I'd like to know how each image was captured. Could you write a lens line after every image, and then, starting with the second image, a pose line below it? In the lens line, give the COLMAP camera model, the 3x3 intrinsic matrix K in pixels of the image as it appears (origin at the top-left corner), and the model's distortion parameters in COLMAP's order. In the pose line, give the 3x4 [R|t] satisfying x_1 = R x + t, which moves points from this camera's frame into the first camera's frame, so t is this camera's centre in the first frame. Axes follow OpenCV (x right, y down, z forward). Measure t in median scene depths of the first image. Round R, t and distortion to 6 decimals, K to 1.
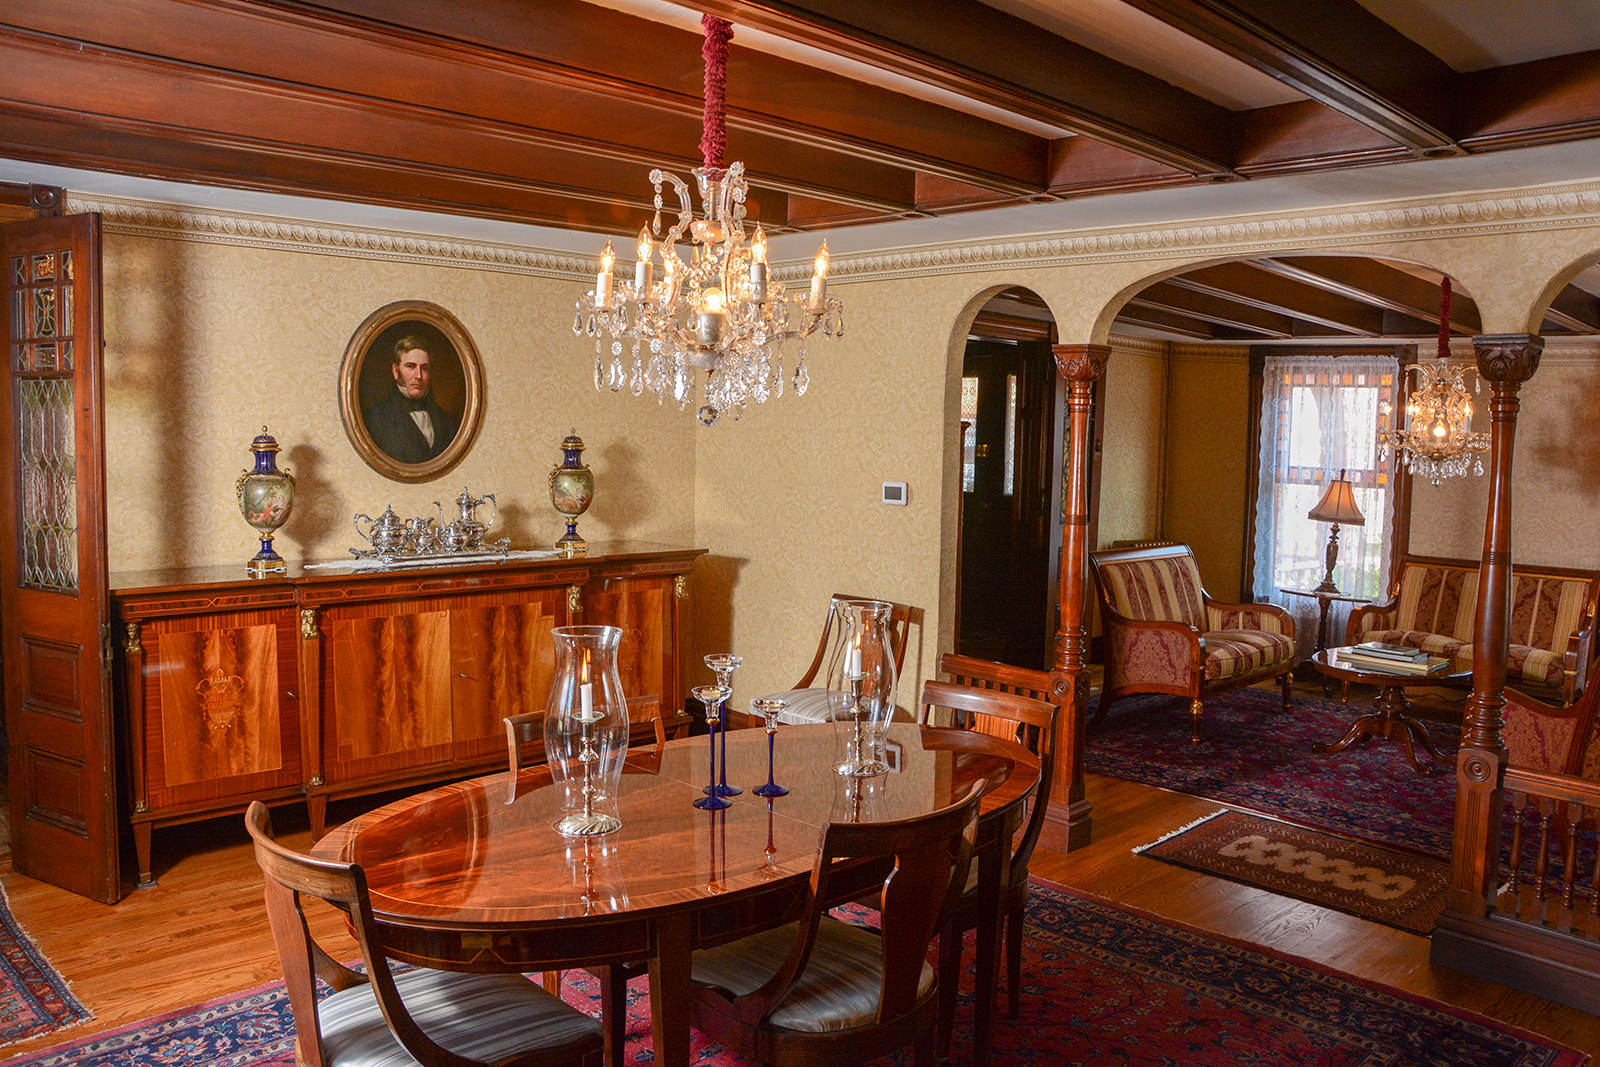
lens RADIAL K [[1306.9, 0, 823.1], [0, 1306.9, 540.0], [0, 0, 1]] dist [-0.146183, 0.159733]
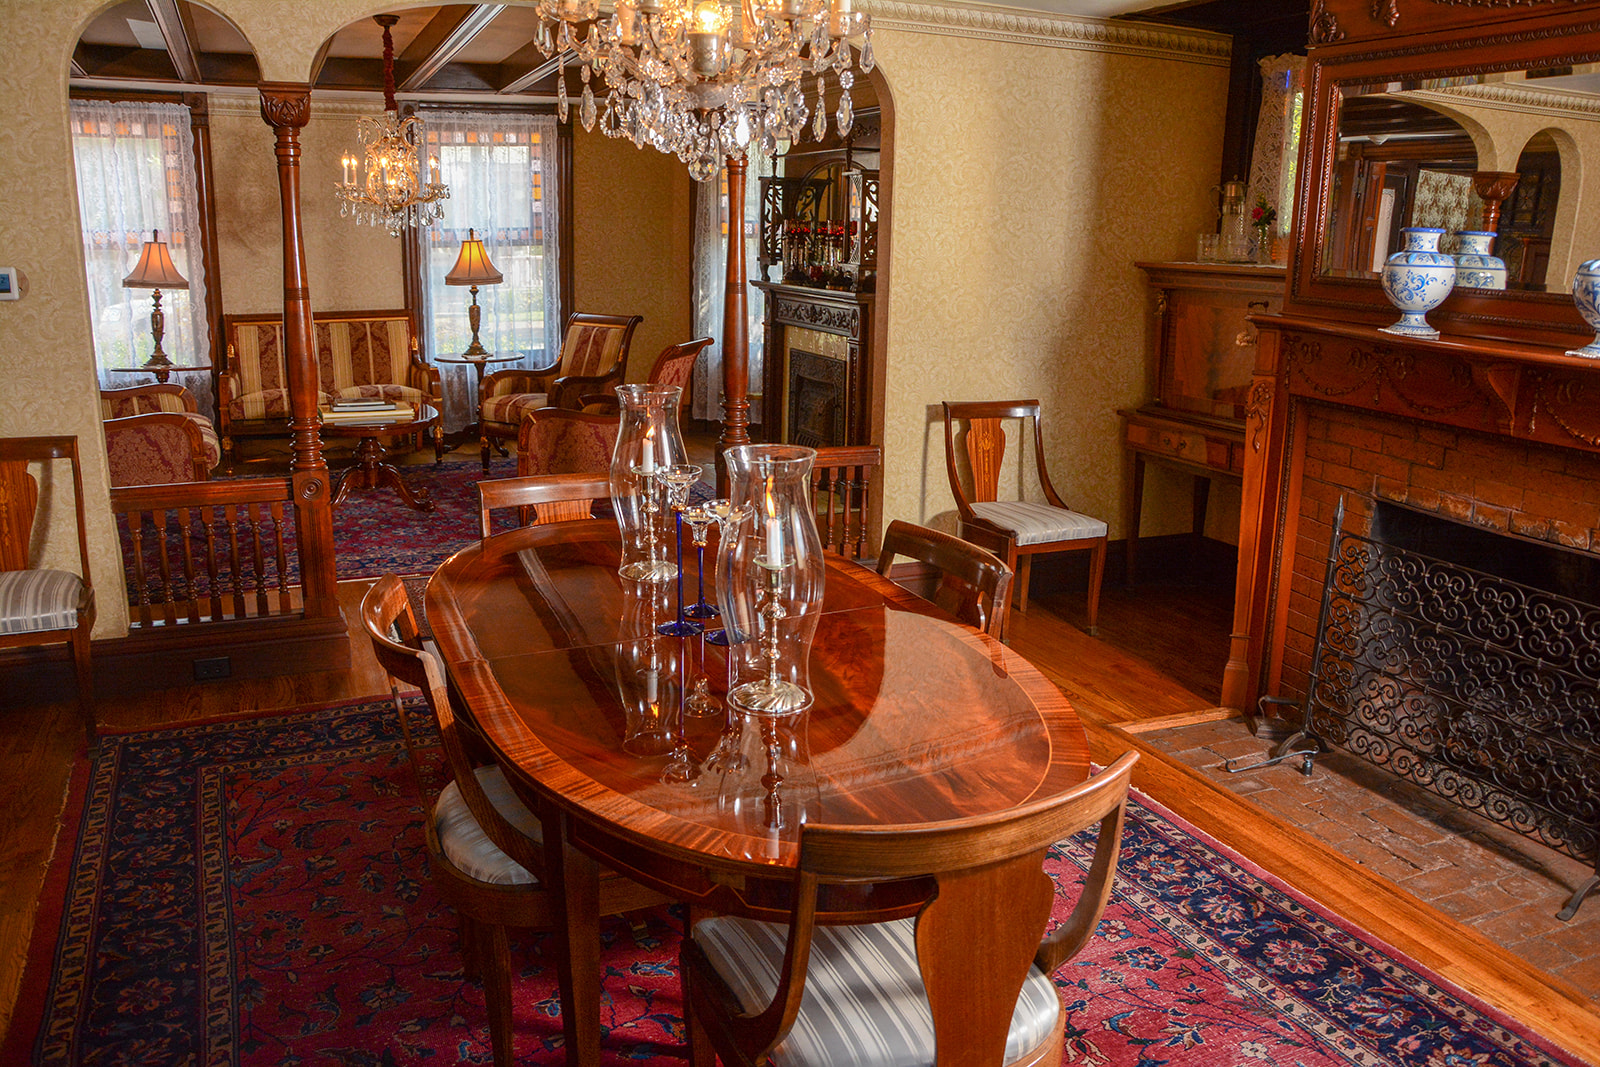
lens RADIAL K [[1306.9, 0, 823.1], [0, 1306.9, 540.0], [0, 0, 1]] dist [-0.146183, 0.159733]
pose [[0.398221, -0.254344, 0.881323, -0.336162], [0.078636, 0.966719, 0.243458, -0.029537], [-0.913913, -0.027646, 0.404968, 0.229478]]
